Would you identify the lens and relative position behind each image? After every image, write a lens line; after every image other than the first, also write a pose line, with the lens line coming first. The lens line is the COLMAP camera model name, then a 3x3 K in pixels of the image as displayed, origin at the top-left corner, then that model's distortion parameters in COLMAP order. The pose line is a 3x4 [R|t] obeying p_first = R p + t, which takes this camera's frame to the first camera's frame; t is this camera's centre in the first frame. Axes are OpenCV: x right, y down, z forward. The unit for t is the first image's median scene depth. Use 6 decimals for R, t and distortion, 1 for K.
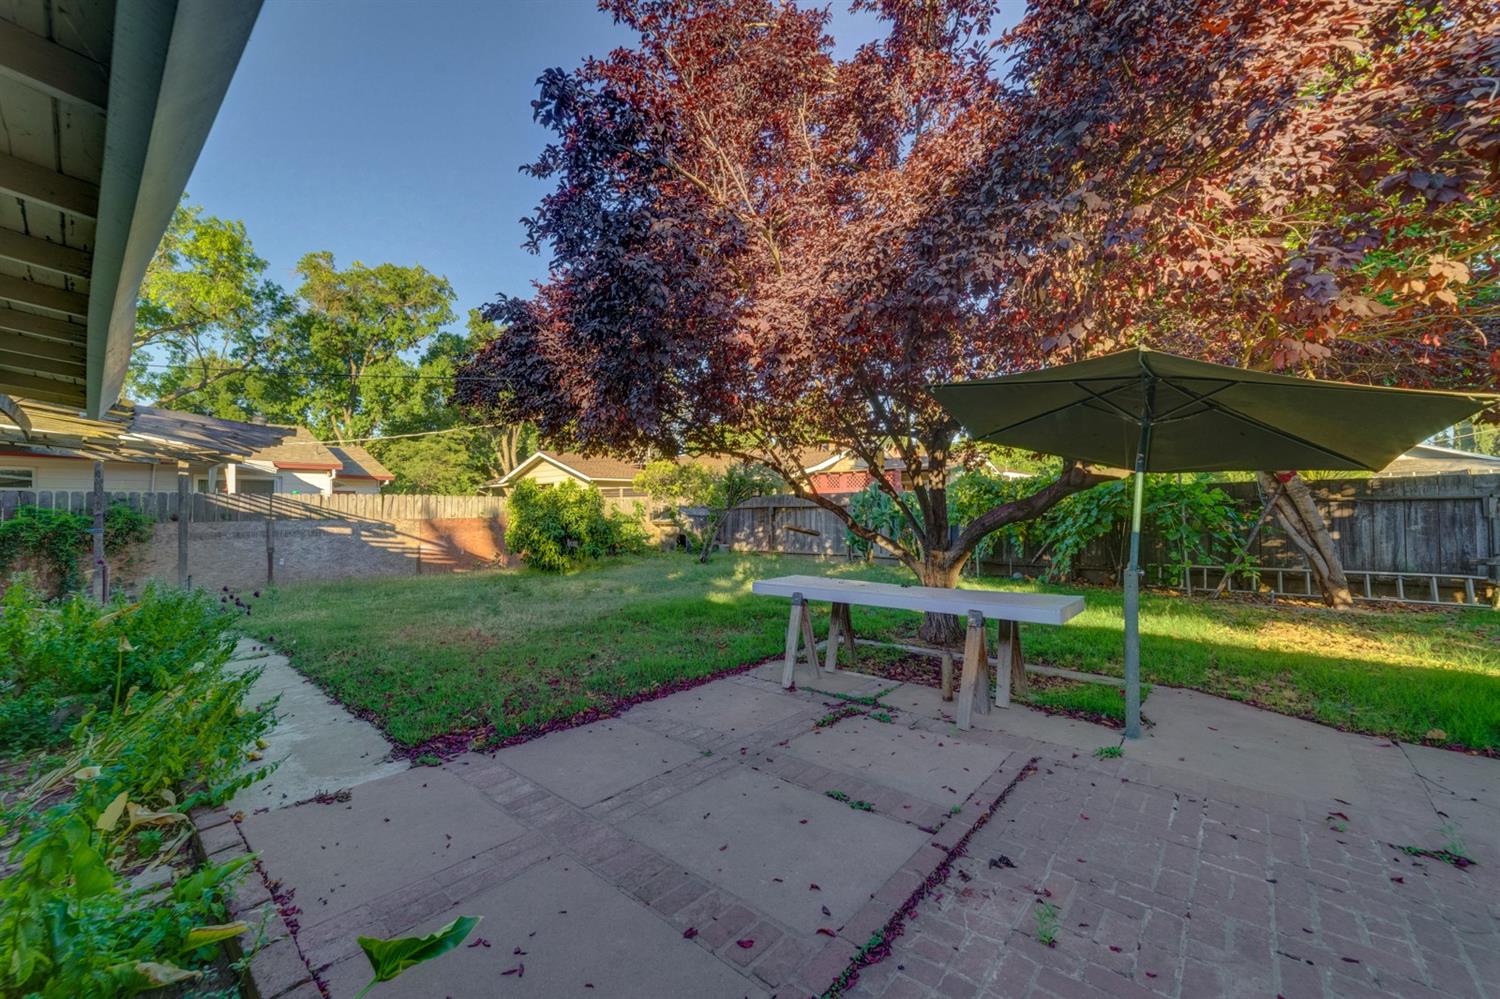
lens RADIAL K [[587.7, 0, 741.0], [0, 587.7, 495.5], [0, 0, 1]] dist [-0.014886, 0.009008]
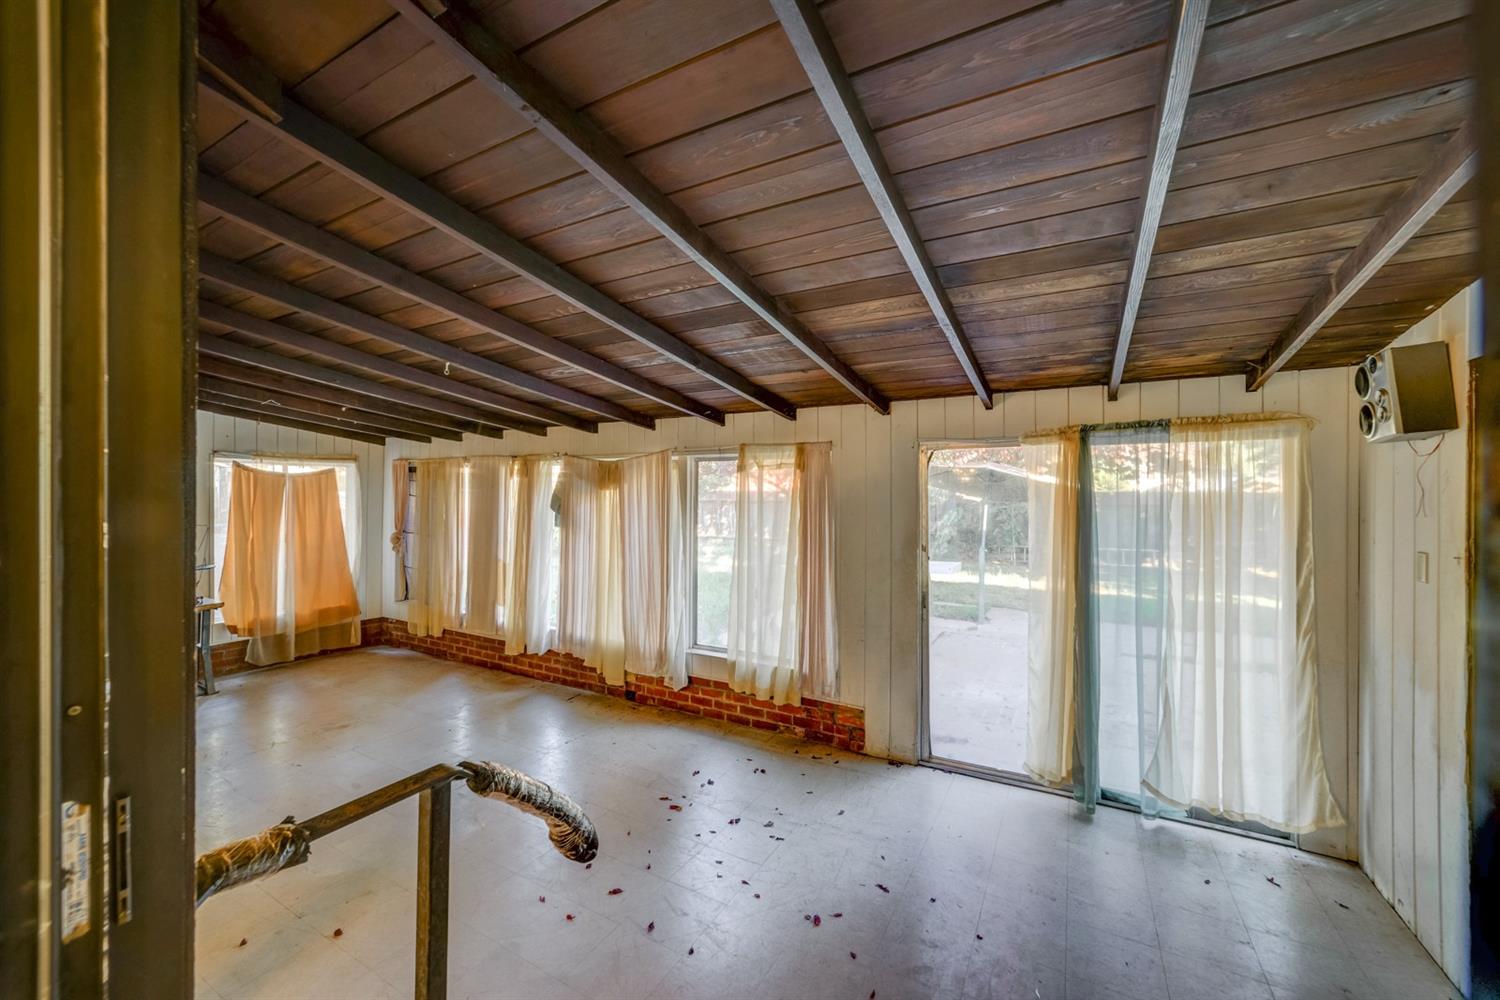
lens RADIAL K [[587.7, 0, 741.0], [0, 587.7, 496.0], [0, 0, 1]] dist [-0.014886, 0.009008]
pose [[0.980379, 0.003160, 0.197097, -0.644776], [-0.009642, 0.999443, 0.031939, -0.133384], [-0.196886, -0.033213, 0.979864, -0.956136]]
